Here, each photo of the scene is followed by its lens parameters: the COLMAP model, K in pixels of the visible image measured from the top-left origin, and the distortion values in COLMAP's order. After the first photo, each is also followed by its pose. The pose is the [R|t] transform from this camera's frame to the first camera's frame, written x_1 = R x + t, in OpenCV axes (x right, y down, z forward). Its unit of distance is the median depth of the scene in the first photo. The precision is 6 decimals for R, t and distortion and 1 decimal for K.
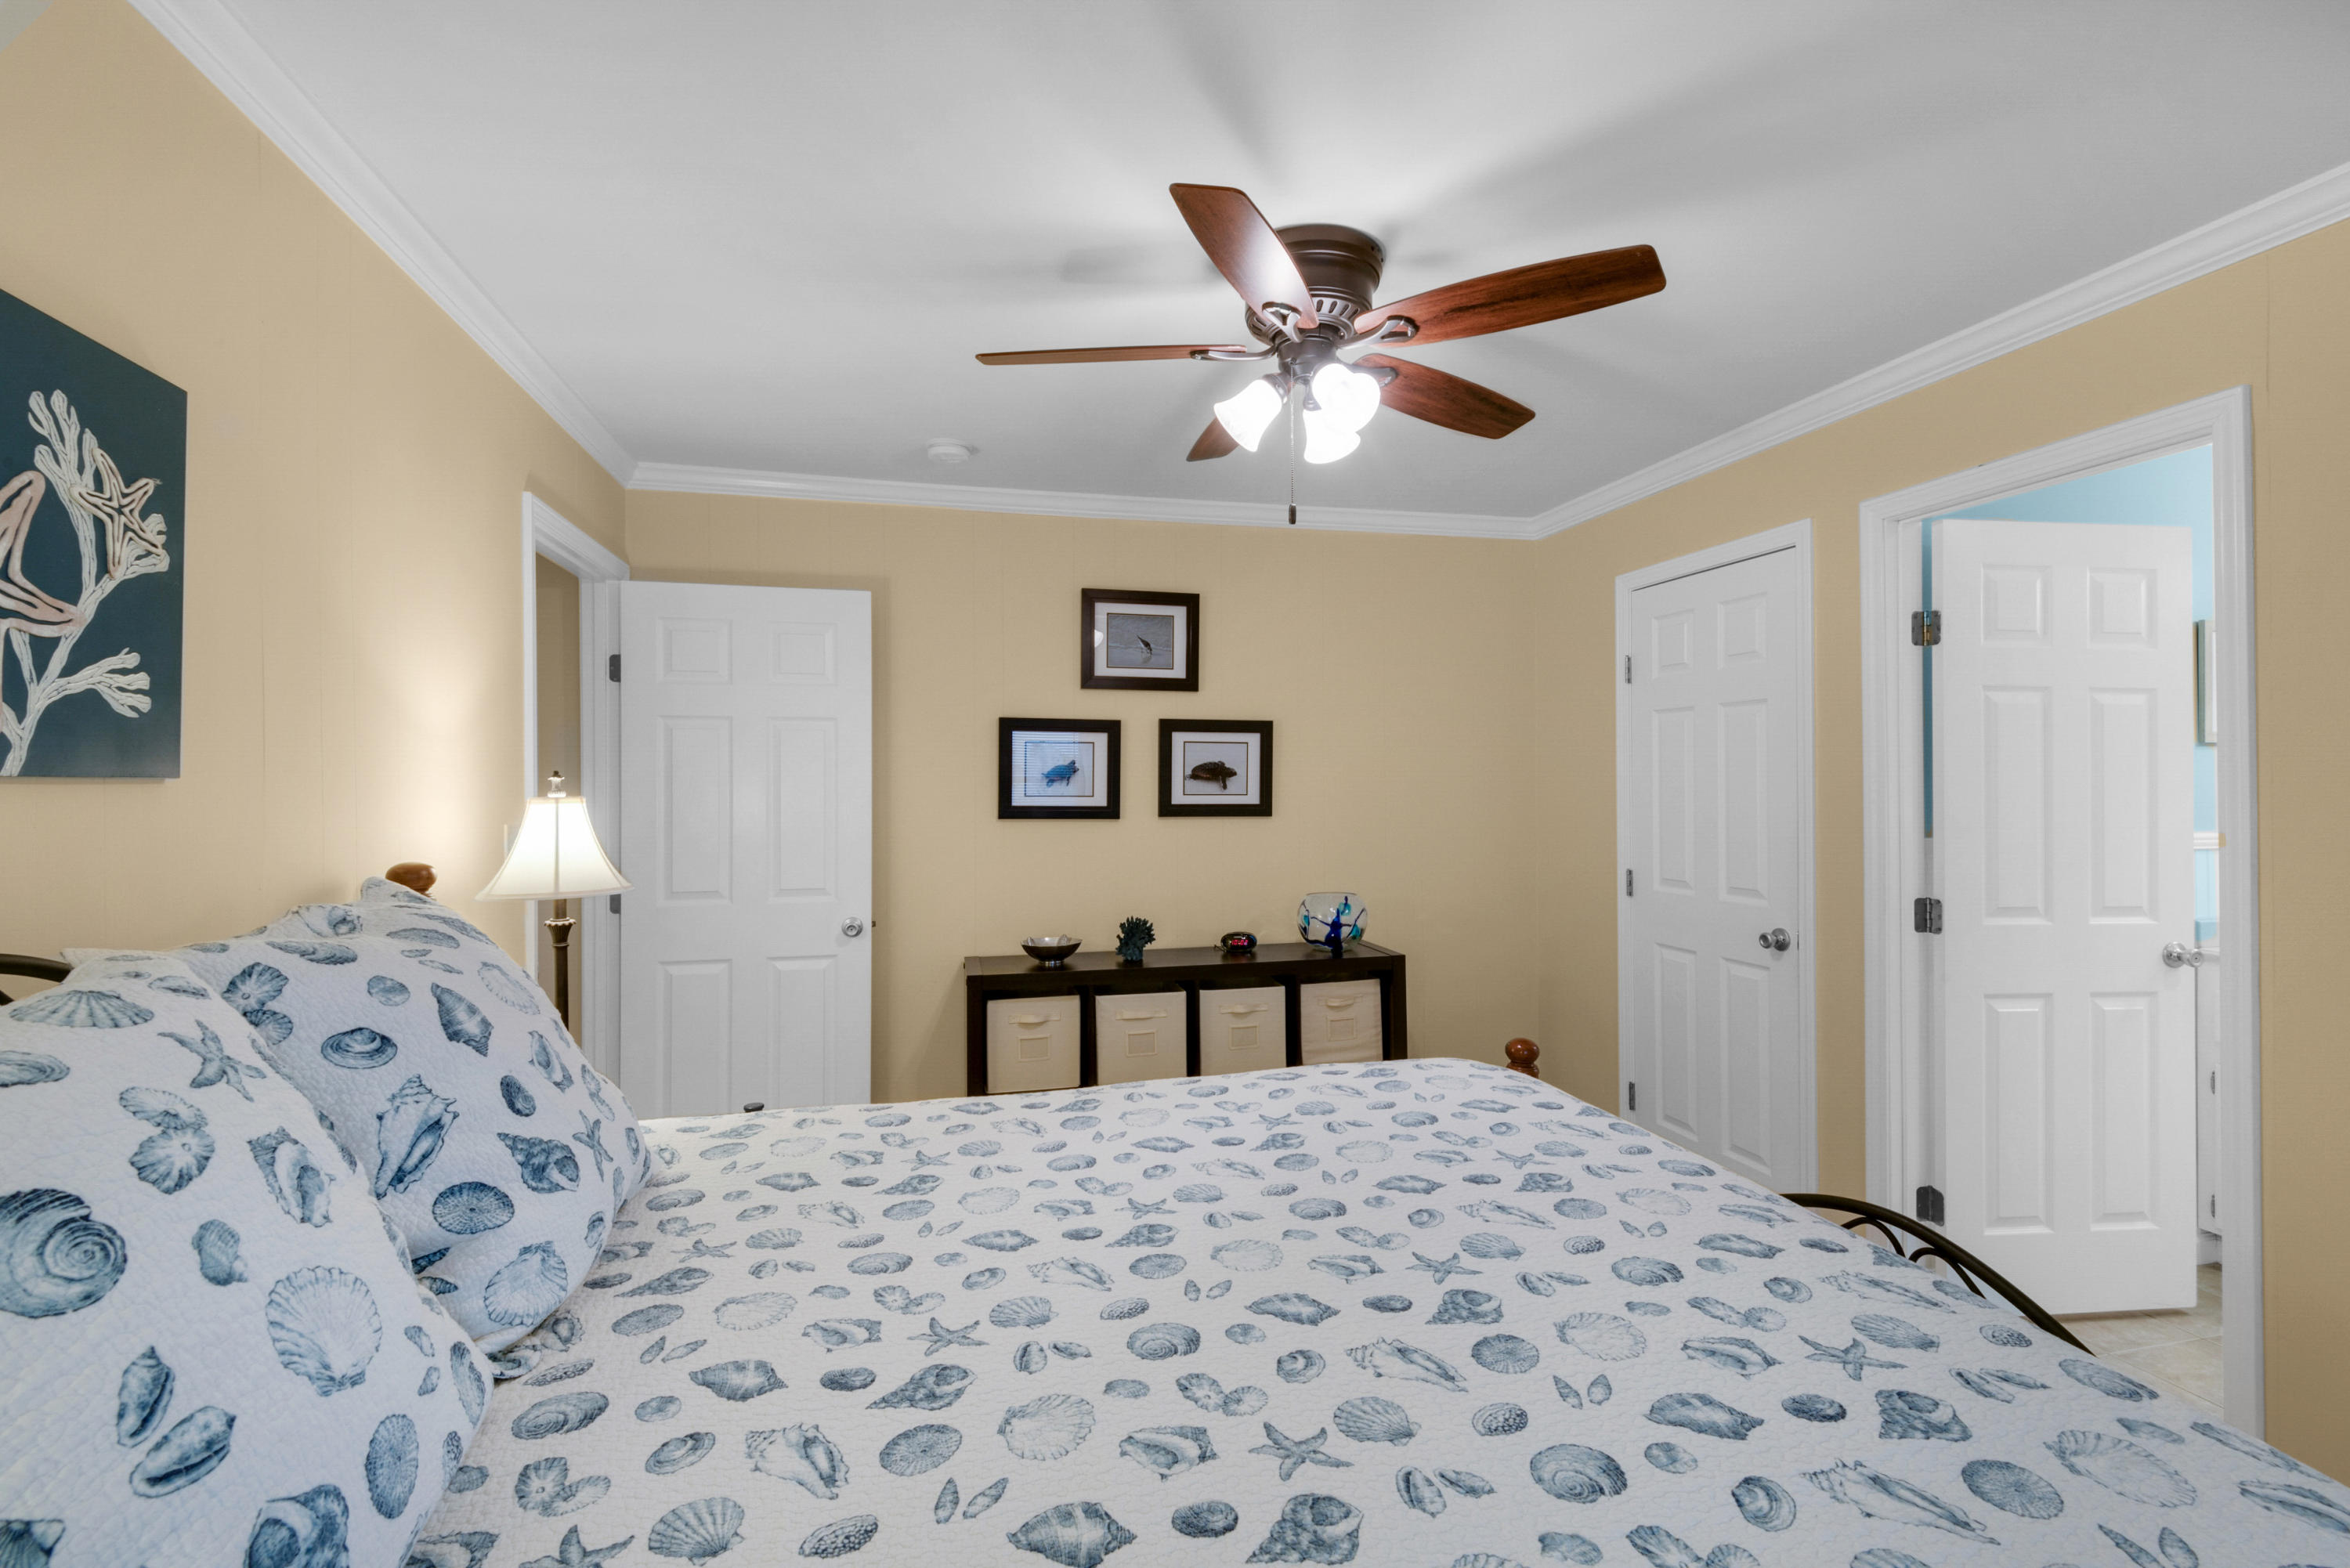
lens RADIAL K [[1068.3, 0, 1183.6], [0, 1068.3, 782.9], [0, 0, 1]] dist [0.015304, -0.000157]
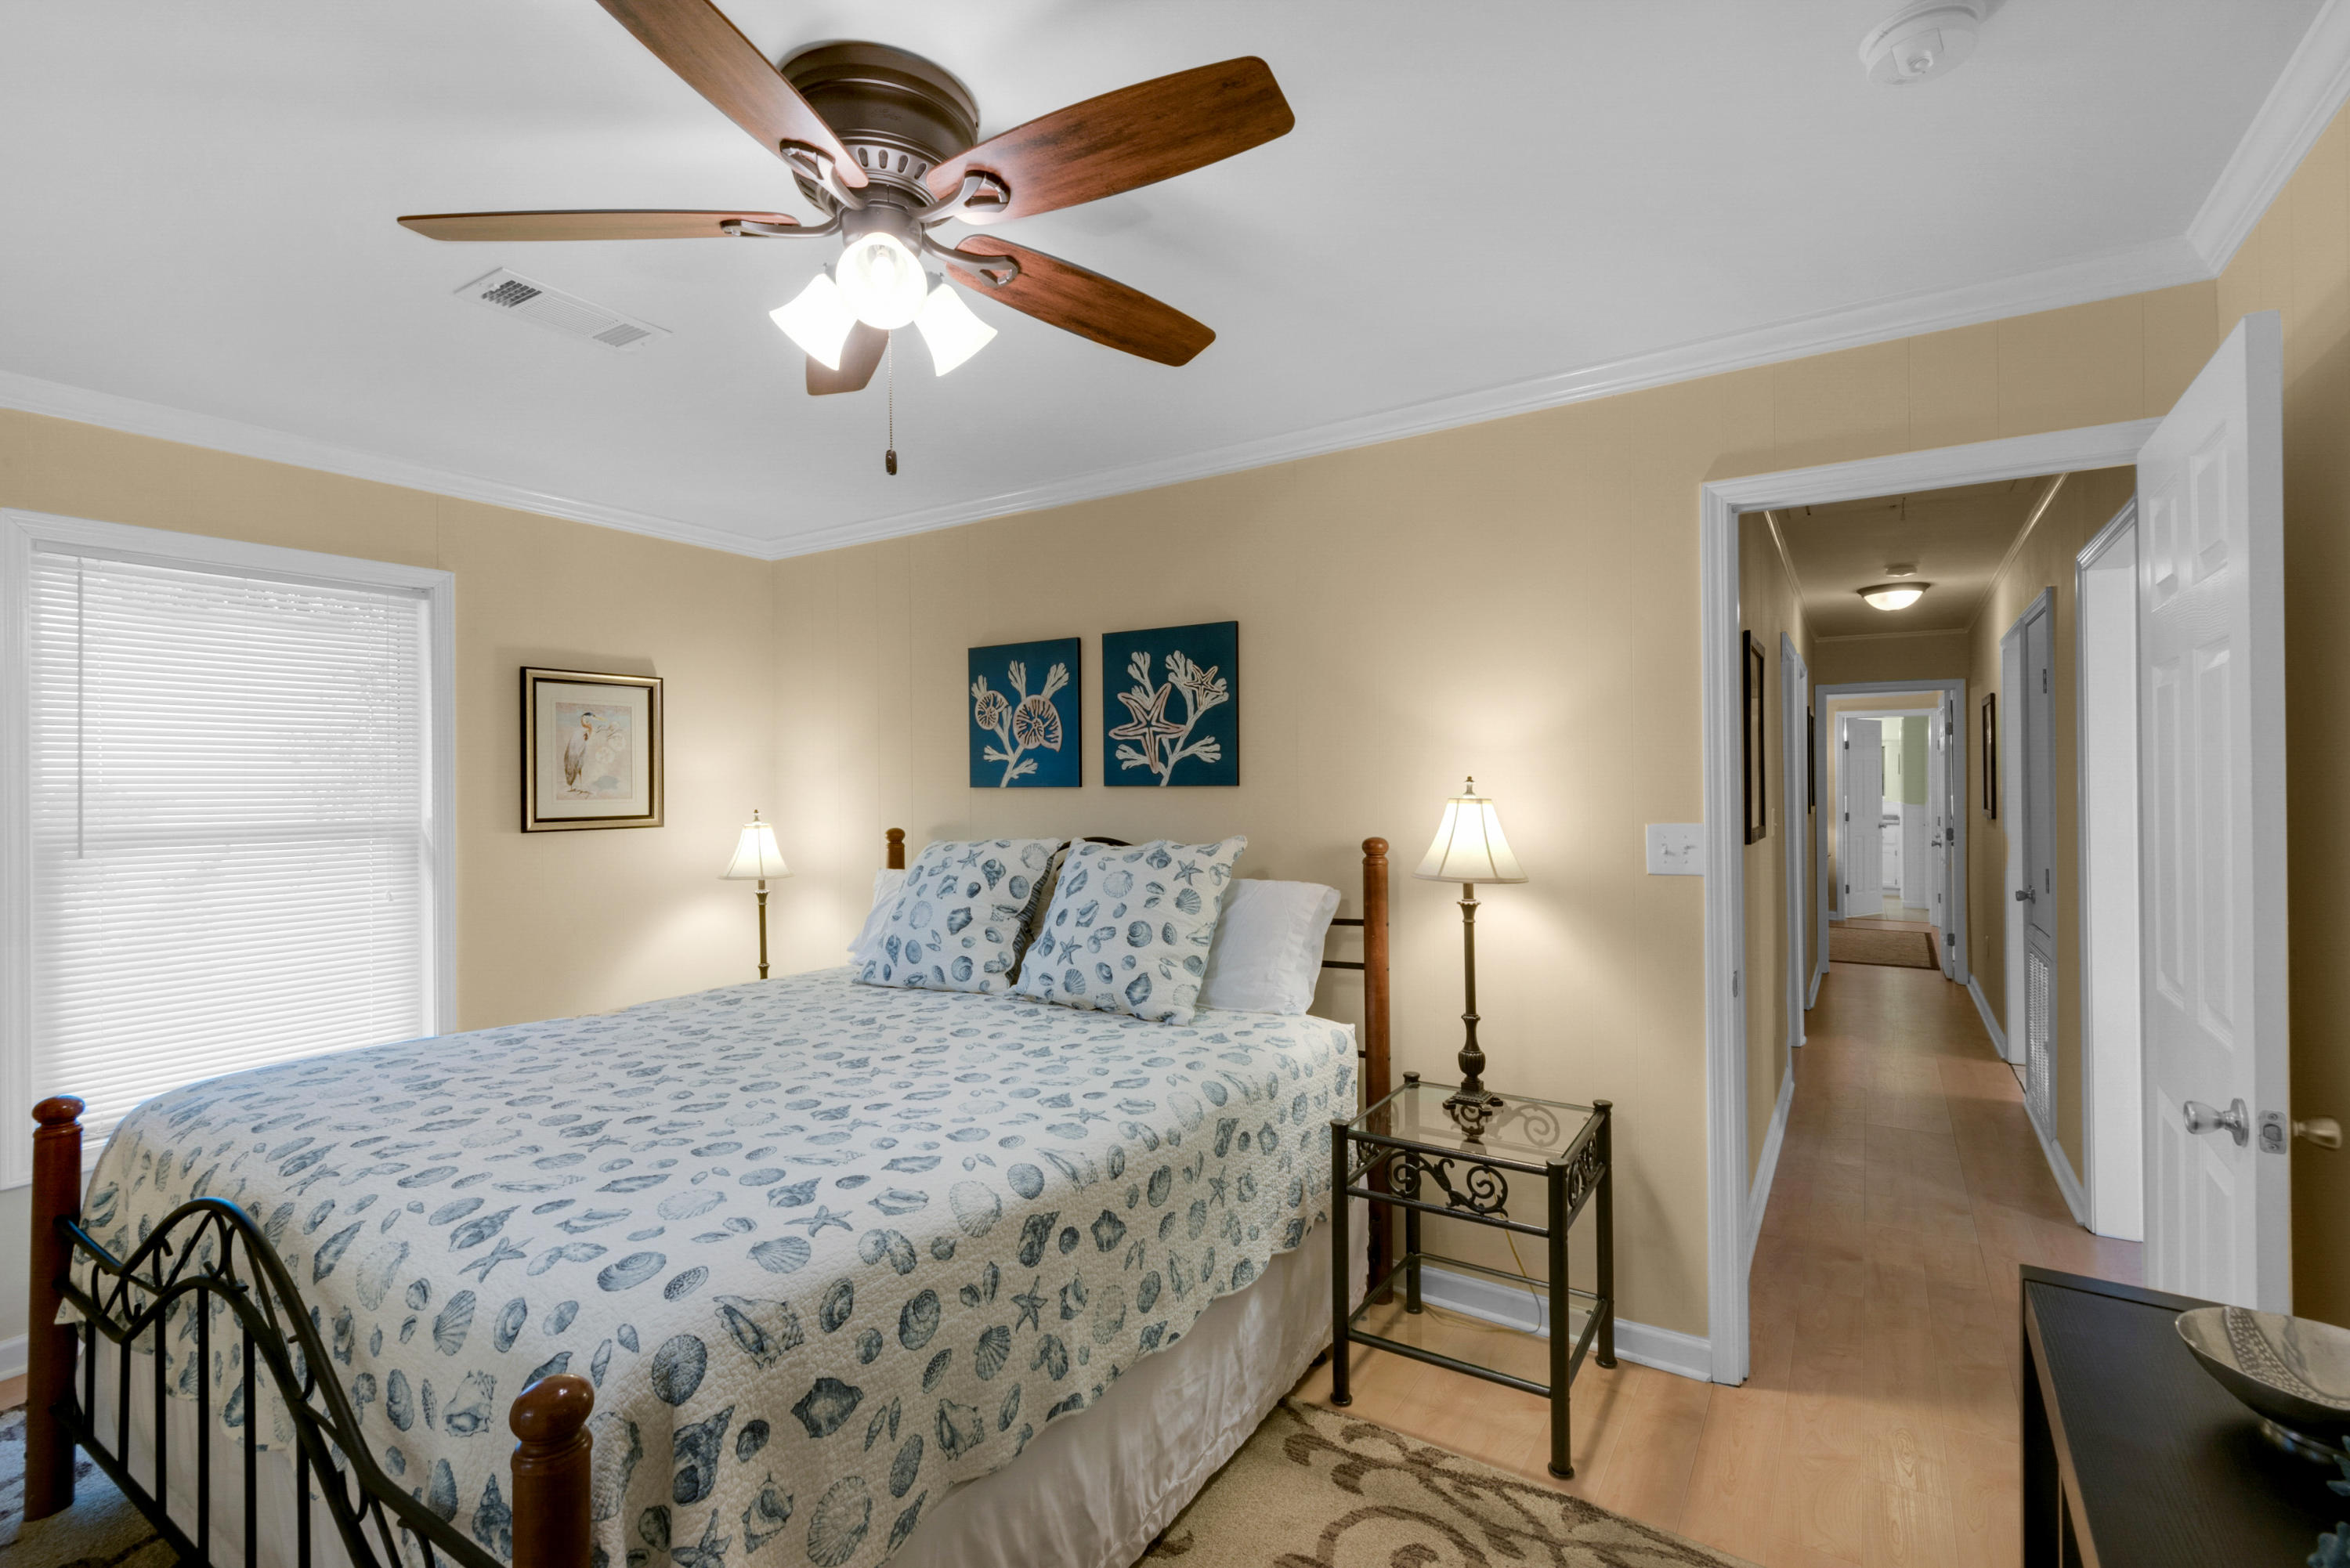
lens RADIAL K [[1068.3, 0, 1183.6], [0, 1068.3, 782.9], [0, 0, 1]] dist [0.015304, -0.000157]
pose [[-0.734008, 0.012353, -0.679028, 0.816855], [0.011401, 0.999918, 0.005866, -0.029046], [0.679045, -0.003436, -0.734089, 2.910331]]
